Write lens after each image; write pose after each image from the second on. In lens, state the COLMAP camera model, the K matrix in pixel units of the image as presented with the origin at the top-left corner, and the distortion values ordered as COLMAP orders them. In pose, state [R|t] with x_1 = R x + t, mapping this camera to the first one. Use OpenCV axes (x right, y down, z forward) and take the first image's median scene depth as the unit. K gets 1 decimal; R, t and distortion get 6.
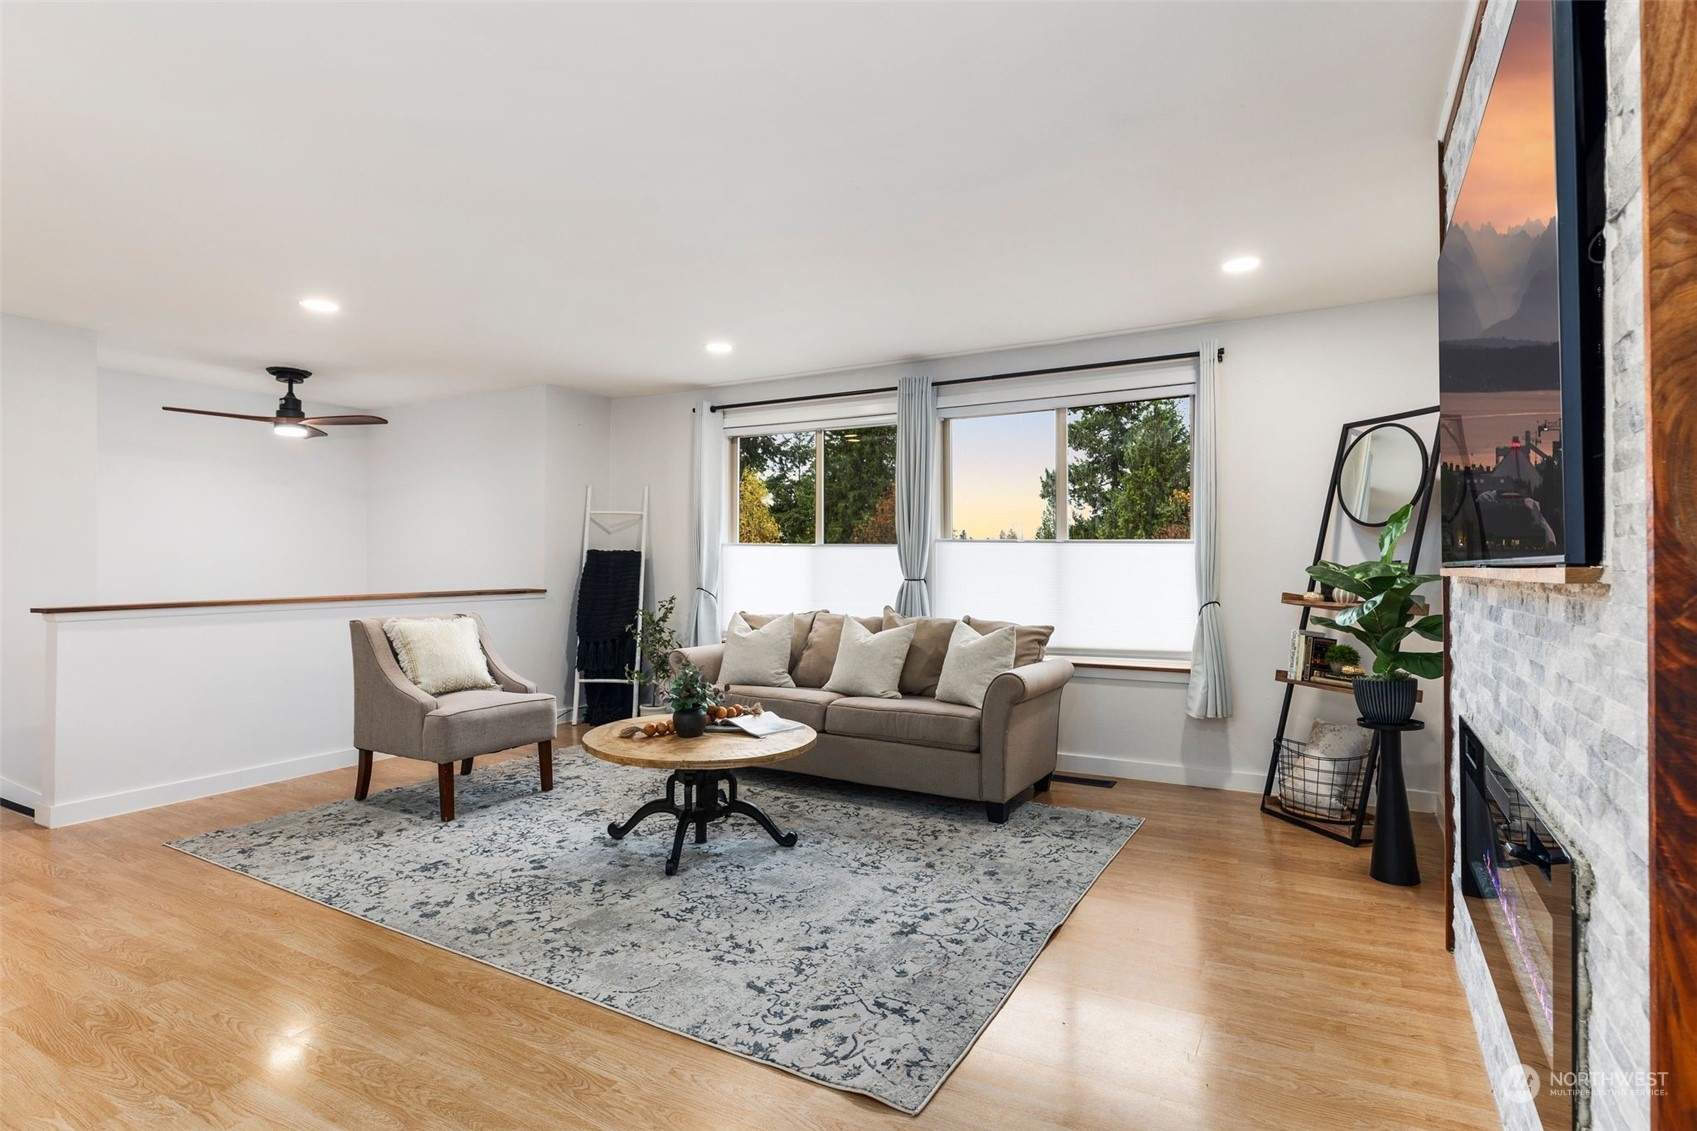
lens RADIAL K [[855.1, 0, 860.1], [0, 855.1, 559.9], [0, 0, 1]] dist [0.000527, 0.000225]
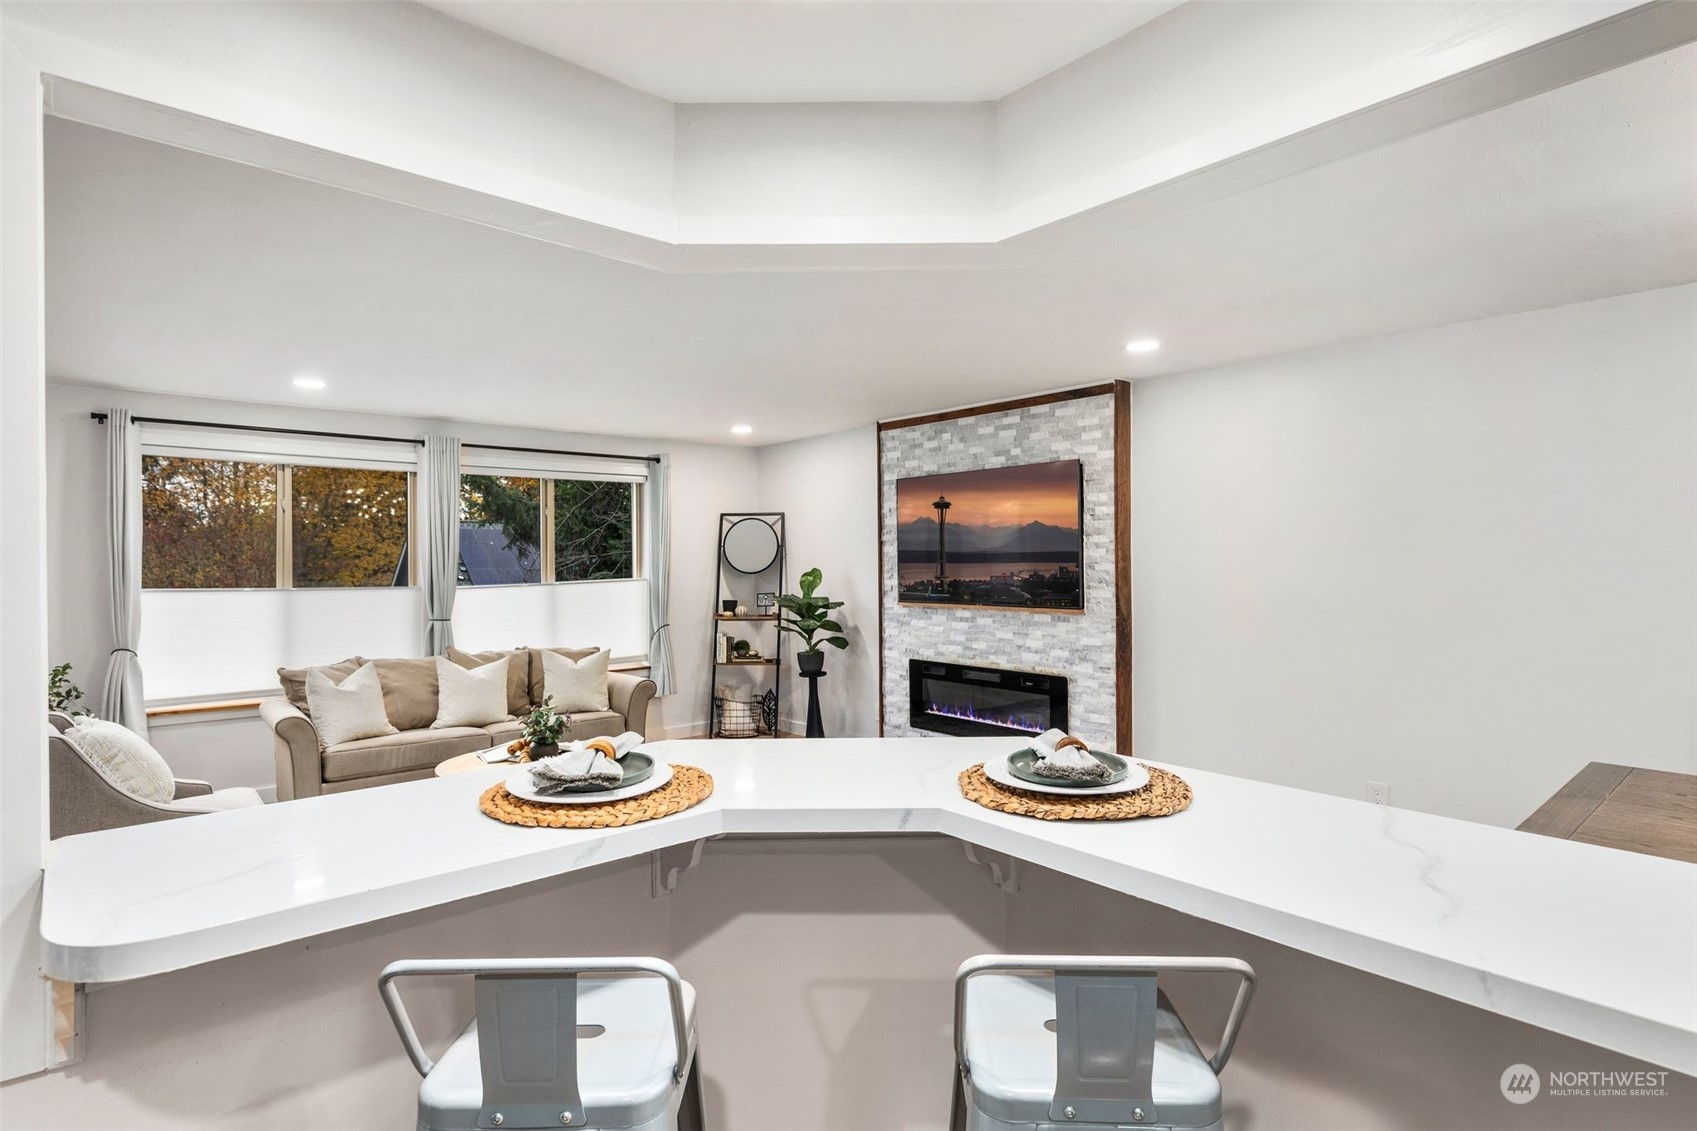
lens RADIAL K [[855.1, 0, 860.1], [0, 855.1, 559.9], [0, 0, 1]] dist [0.000527, 0.000225]
pose [[0.333028, -0.003178, 0.942912, -1.273089], [0.000972, 0.999995, 0.003027, -0.090654], [-0.942917, -0.000091, 0.333029, 0.196909]]
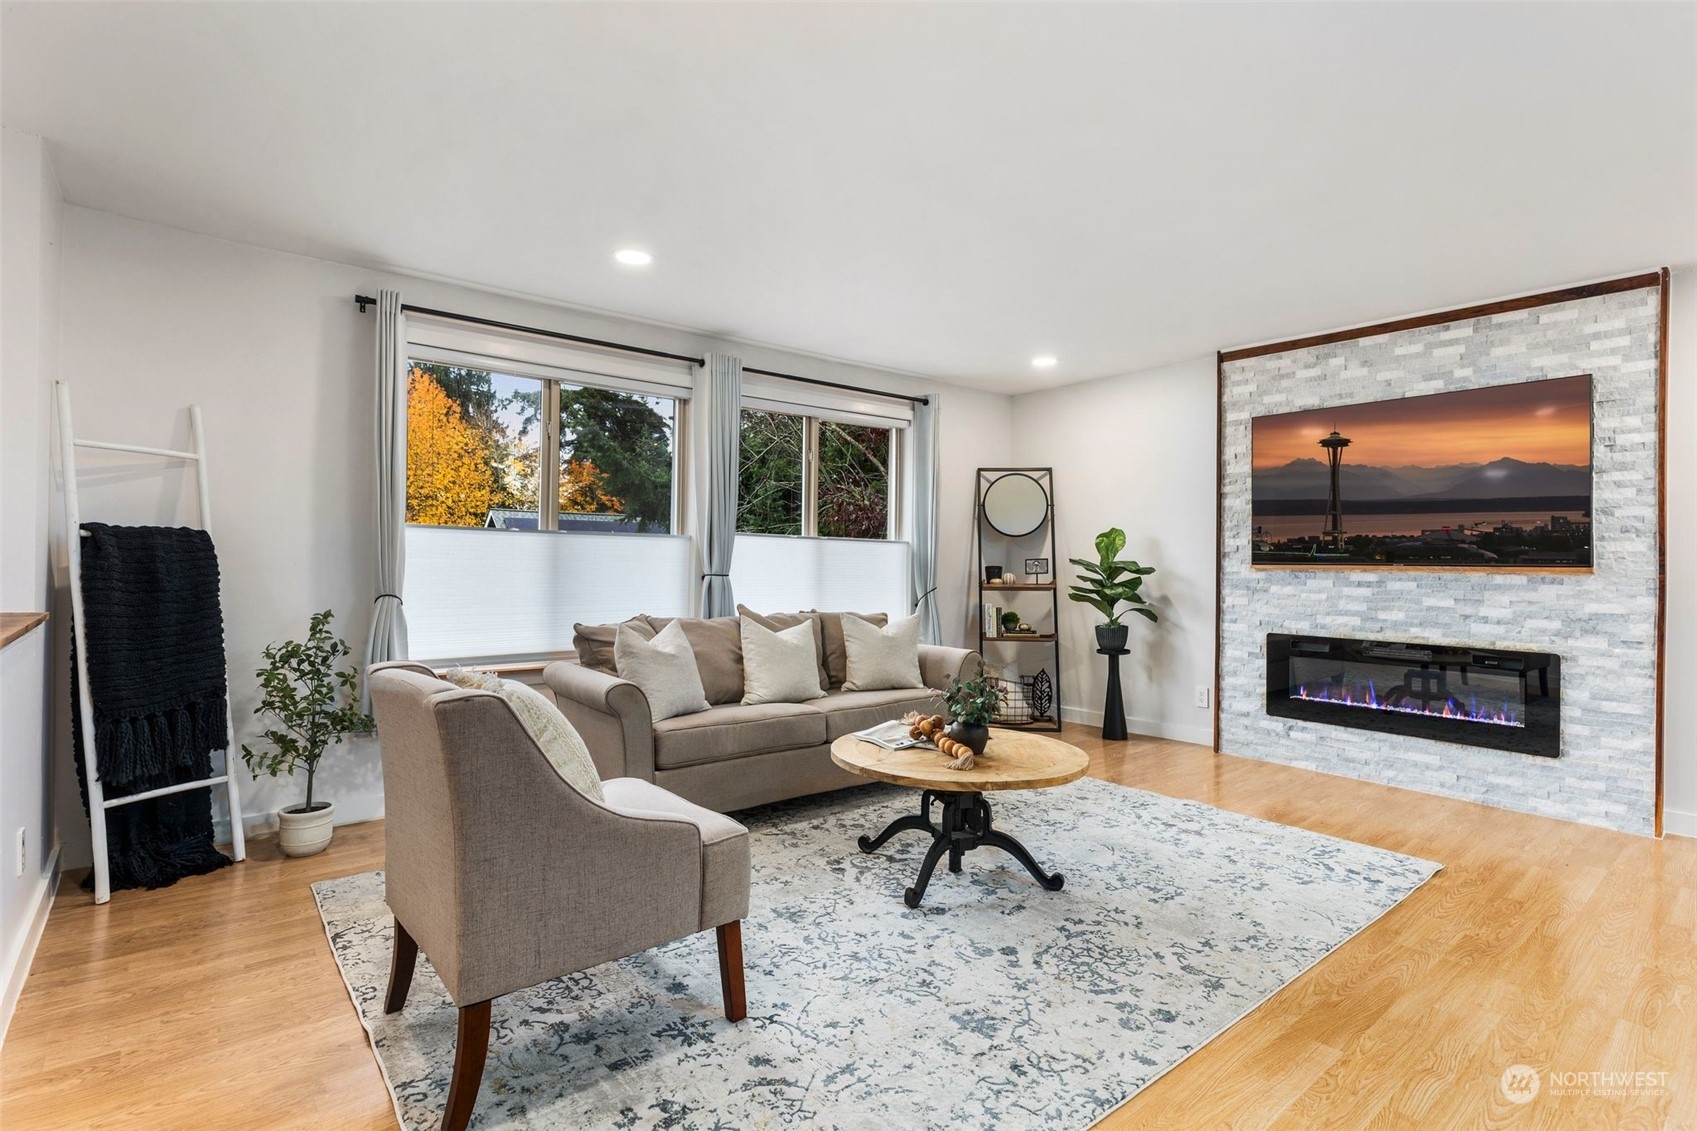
lens RADIAL K [[813.4, 0, 867.6], [0, 813.4, 556.1], [0, 0, 1]] dist [-0.000738, 0.000201]
pose [[0.353115, 0.005571, 0.935563, -1.118411], [-0.014690, 0.999892, -0.000409, 0.000892], [-0.935465, -0.013599, 0.353159, 0.863144]]
